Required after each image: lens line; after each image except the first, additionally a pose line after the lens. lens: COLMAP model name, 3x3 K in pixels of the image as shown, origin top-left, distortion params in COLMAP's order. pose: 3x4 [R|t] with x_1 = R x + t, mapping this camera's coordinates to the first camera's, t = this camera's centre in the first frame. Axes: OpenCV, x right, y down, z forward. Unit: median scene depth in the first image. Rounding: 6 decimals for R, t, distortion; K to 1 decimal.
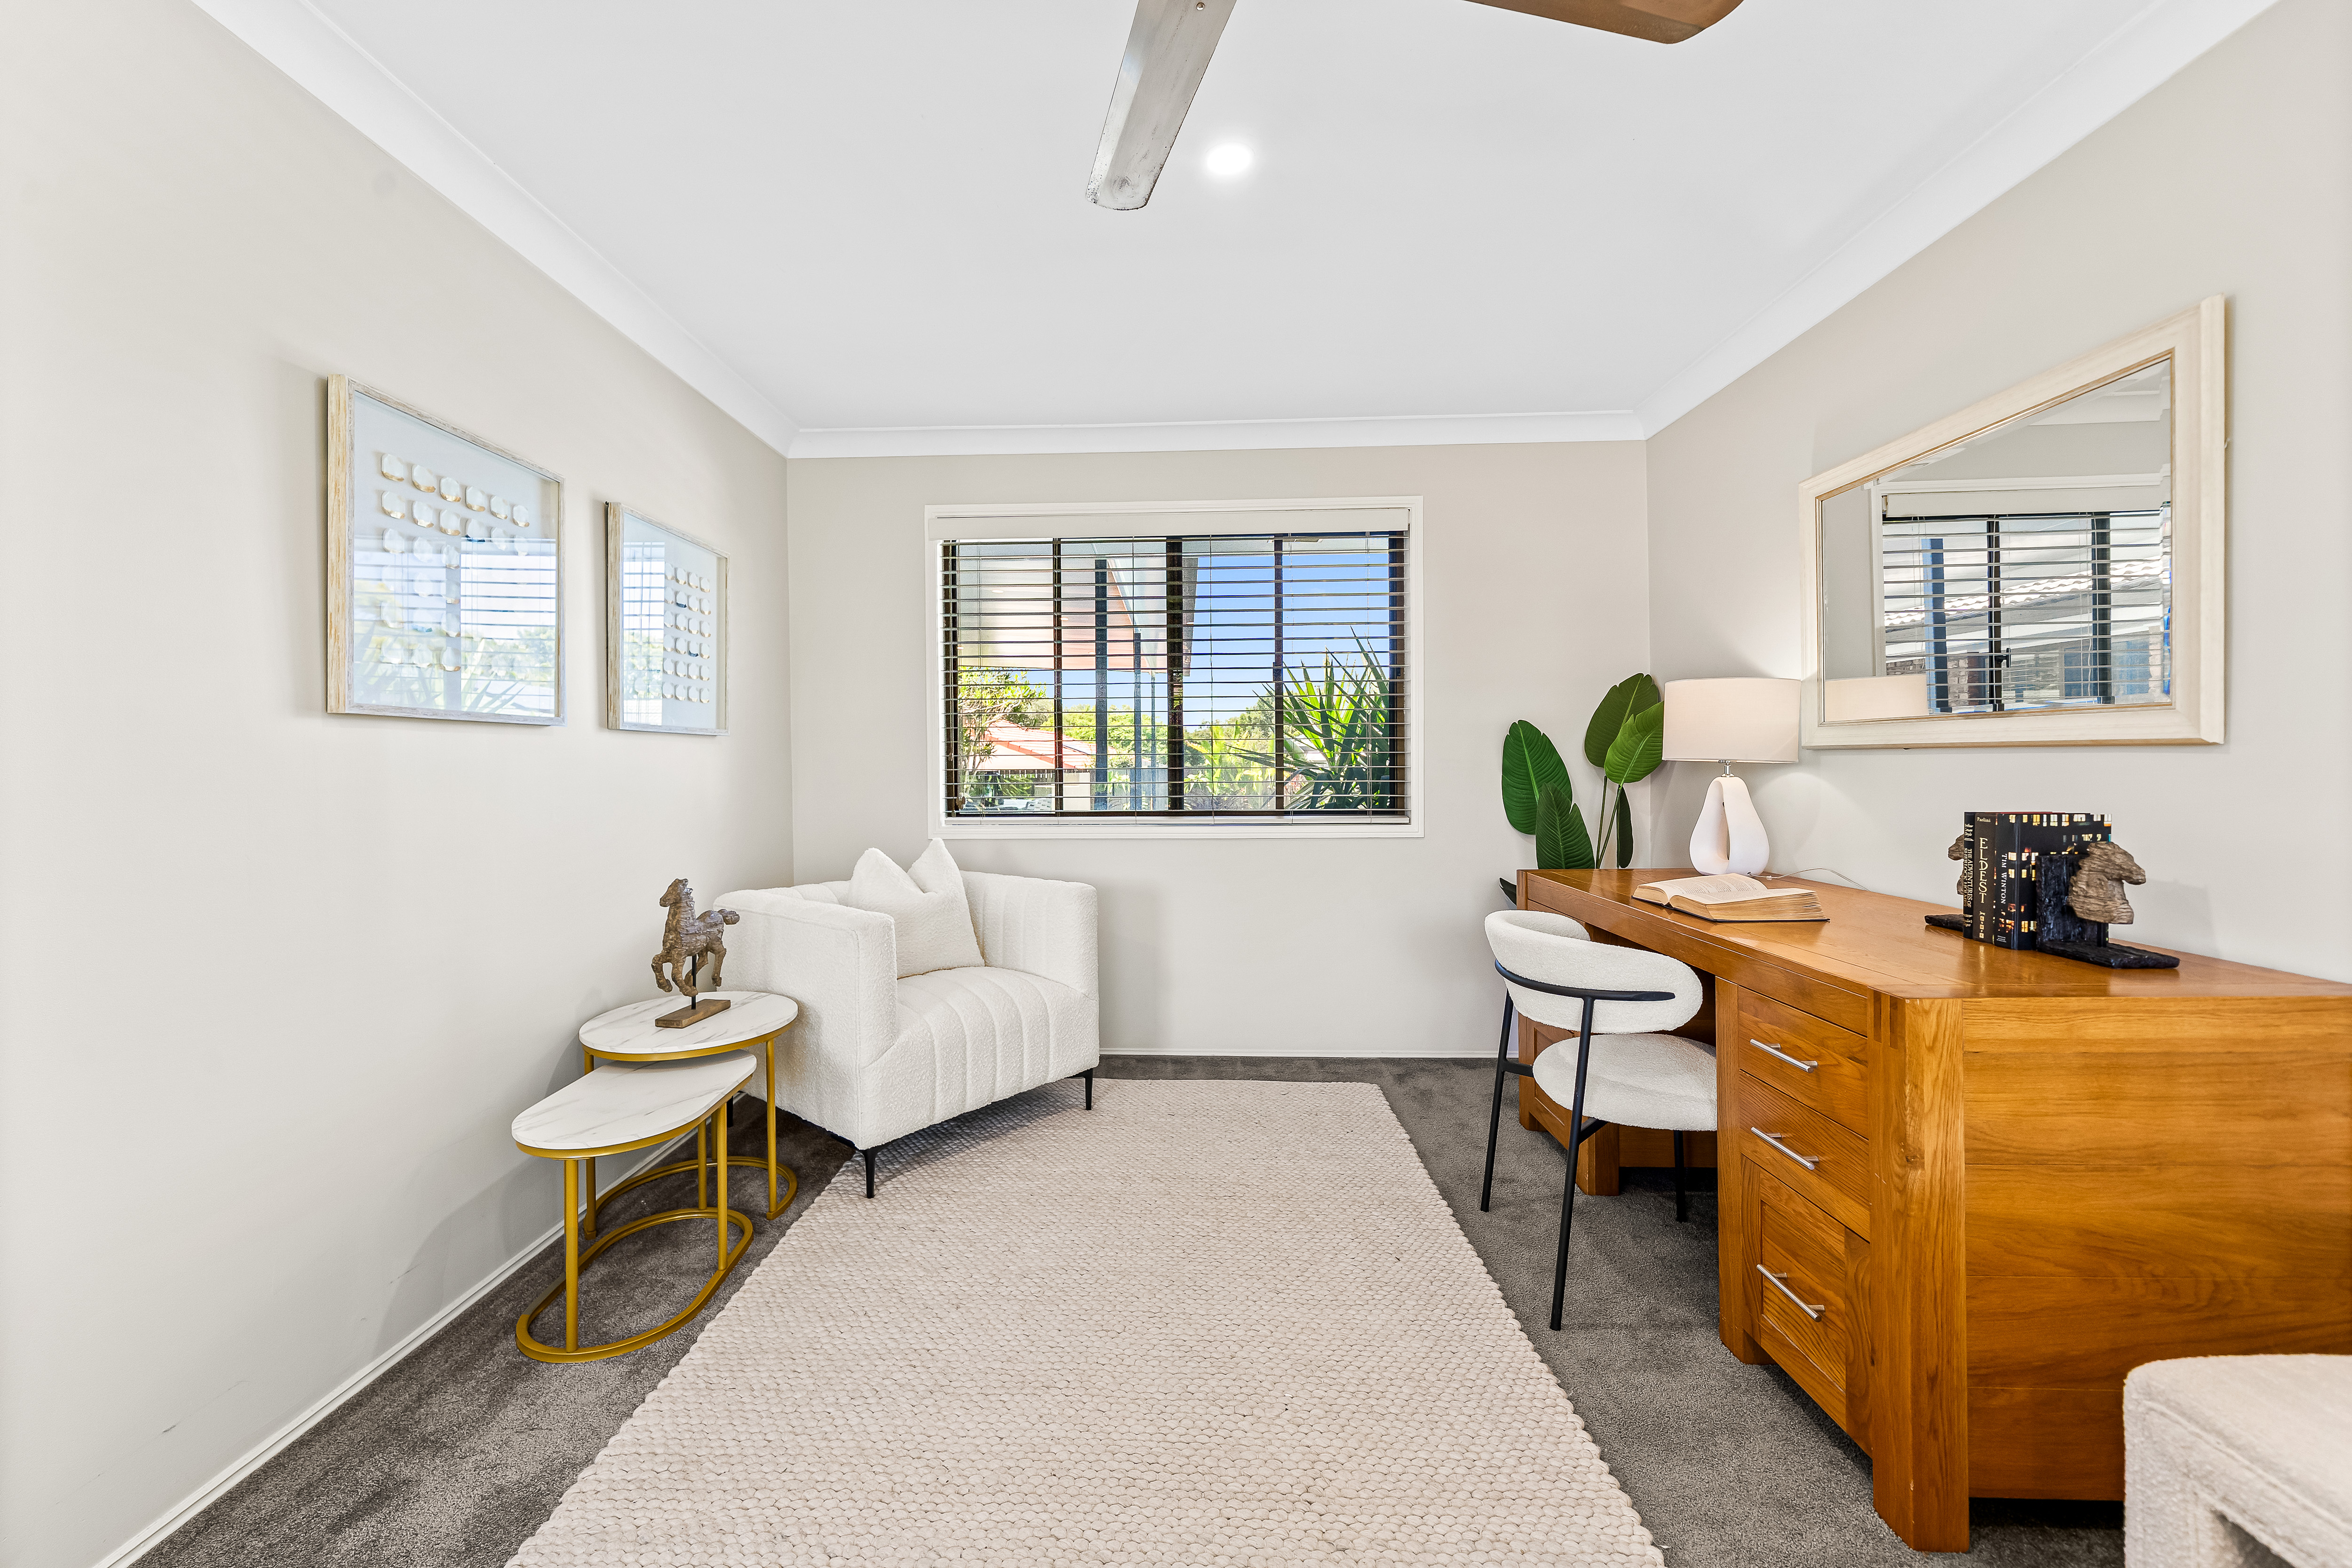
lens RADIAL K [[863.3, 0, 1136.5], [0, 863.3, 779.6], [0, 0, 1]] dist [-0.001112, -0.000144]
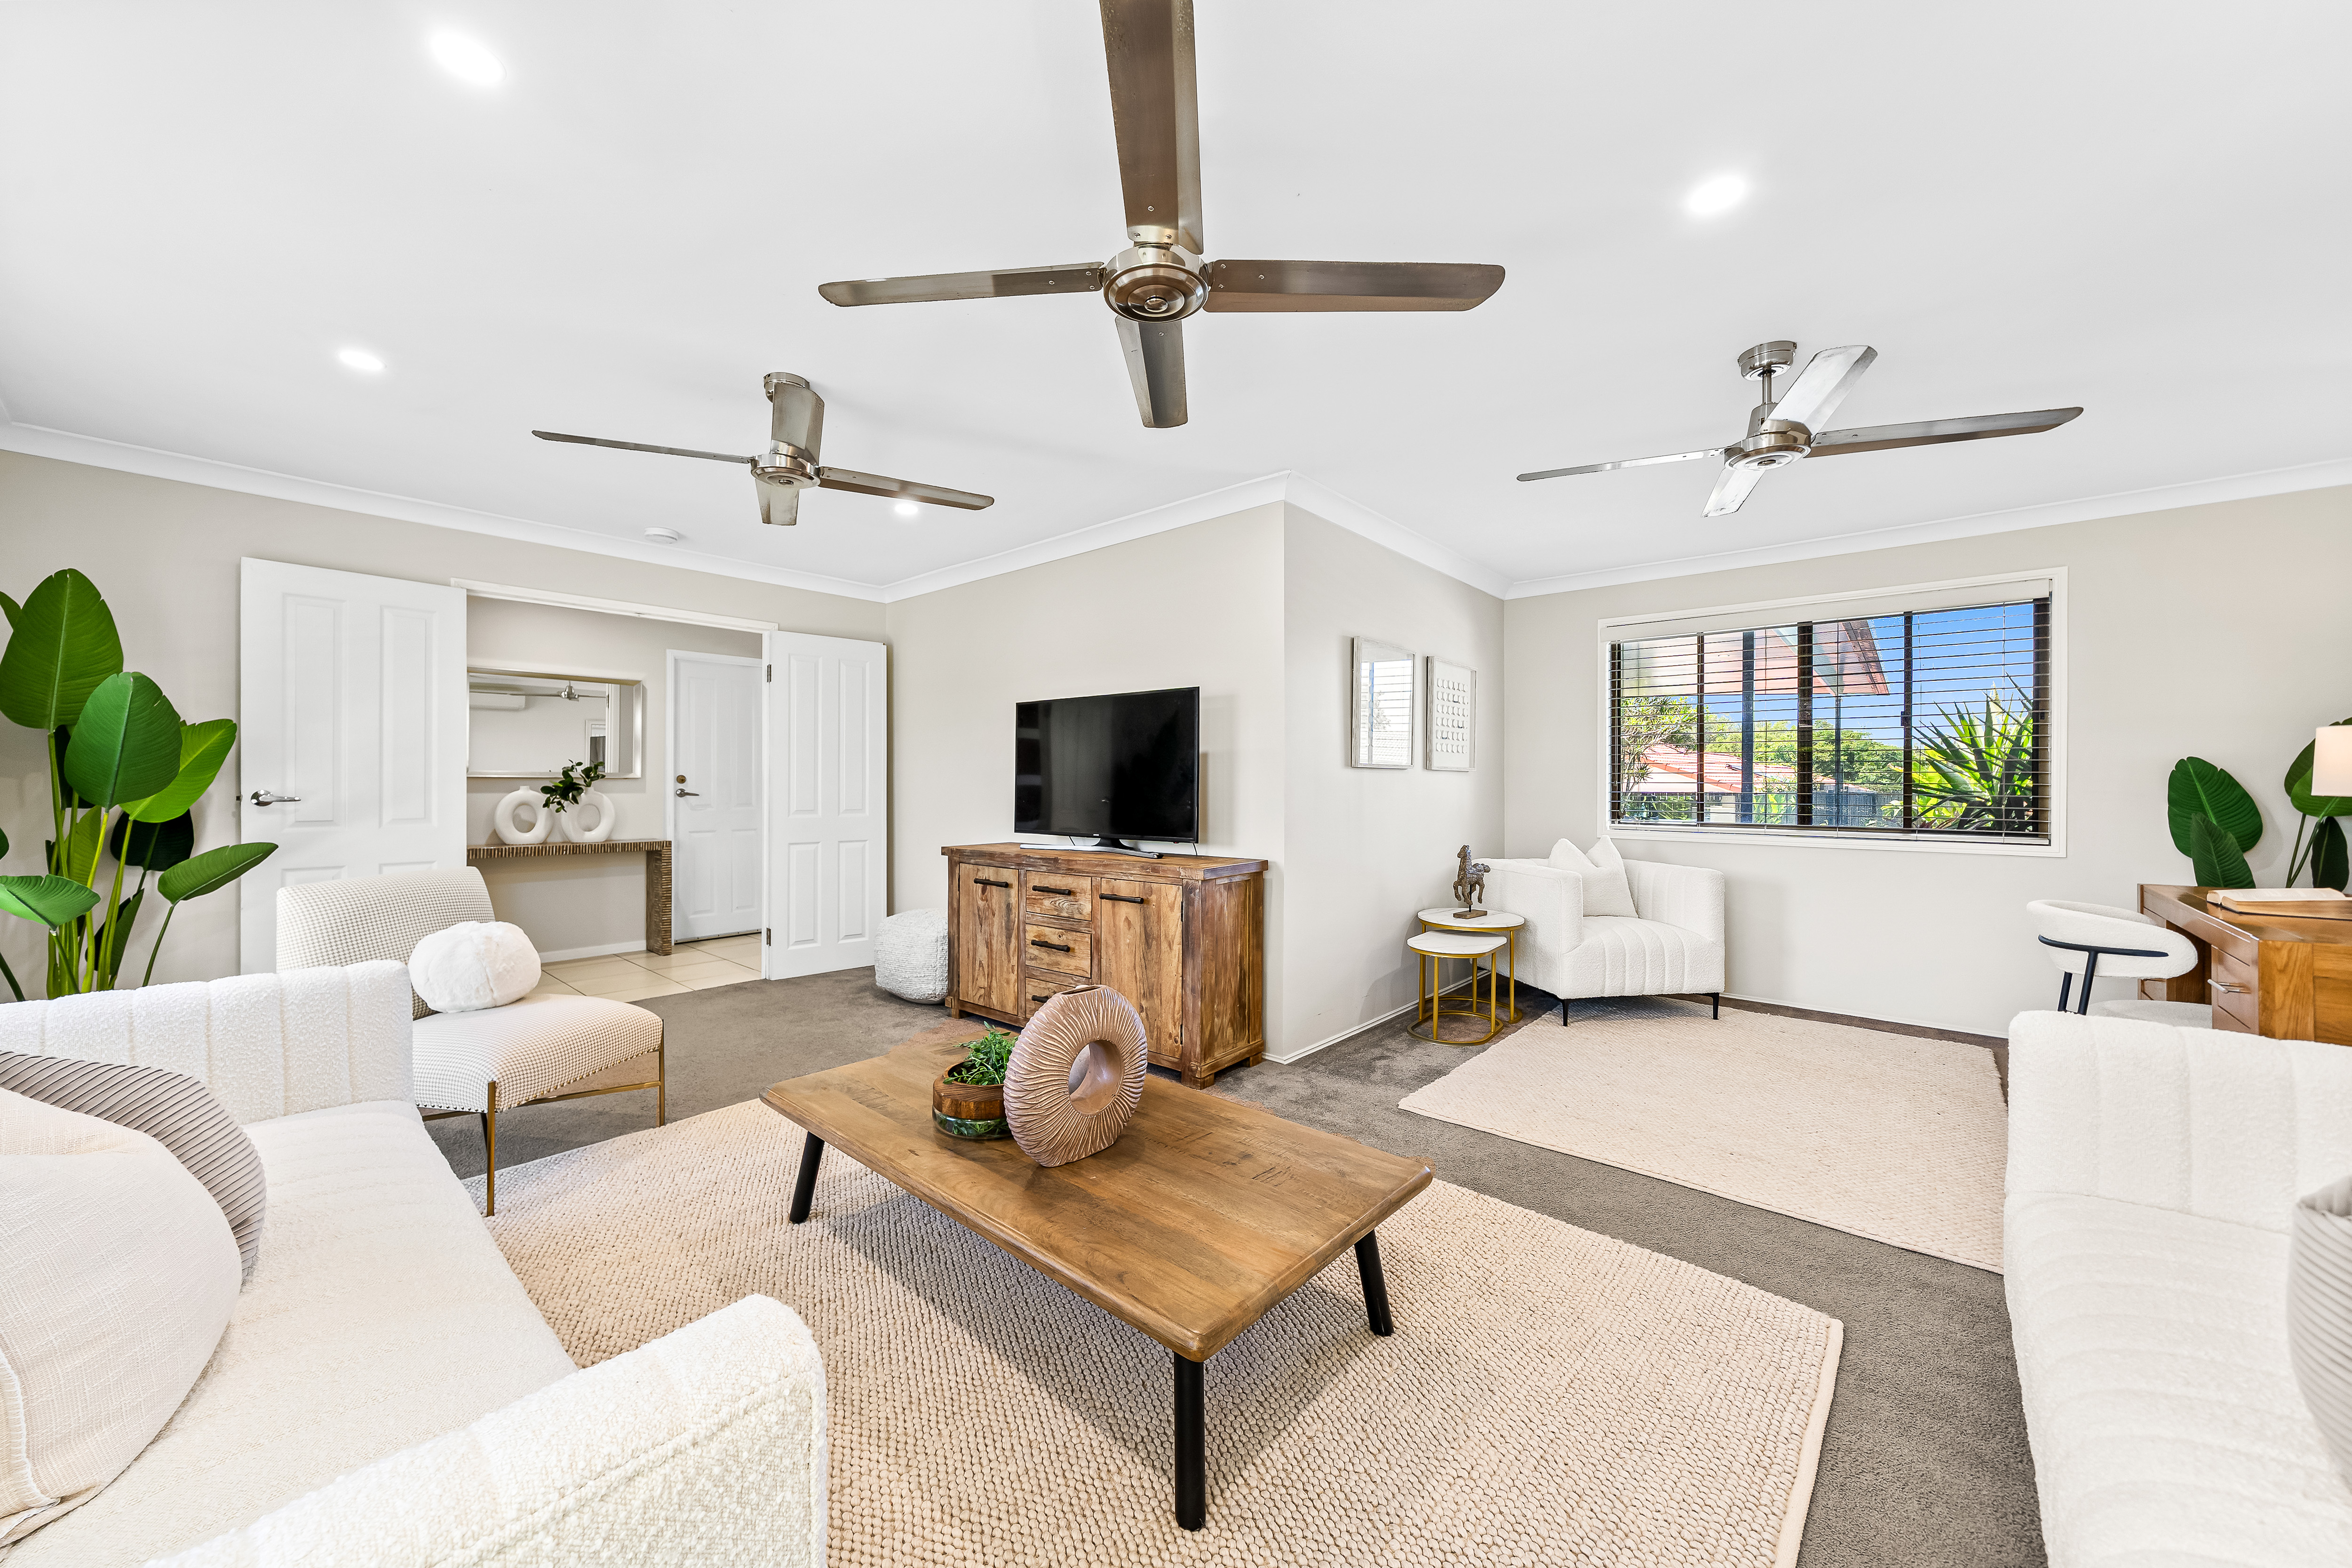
lens RADIAL K [[863.3, 0, 1136.5], [0, 863.3, 779.6], [0, 0, 1]] dist [-0.001112, -0.000144]
pose [[0.763892, 0.008060, -0.645294, 0.143069], [-0.021240, 0.999694, -0.012657, 0.004205], [0.644995, 0.023375, 0.763829, -0.823937]]
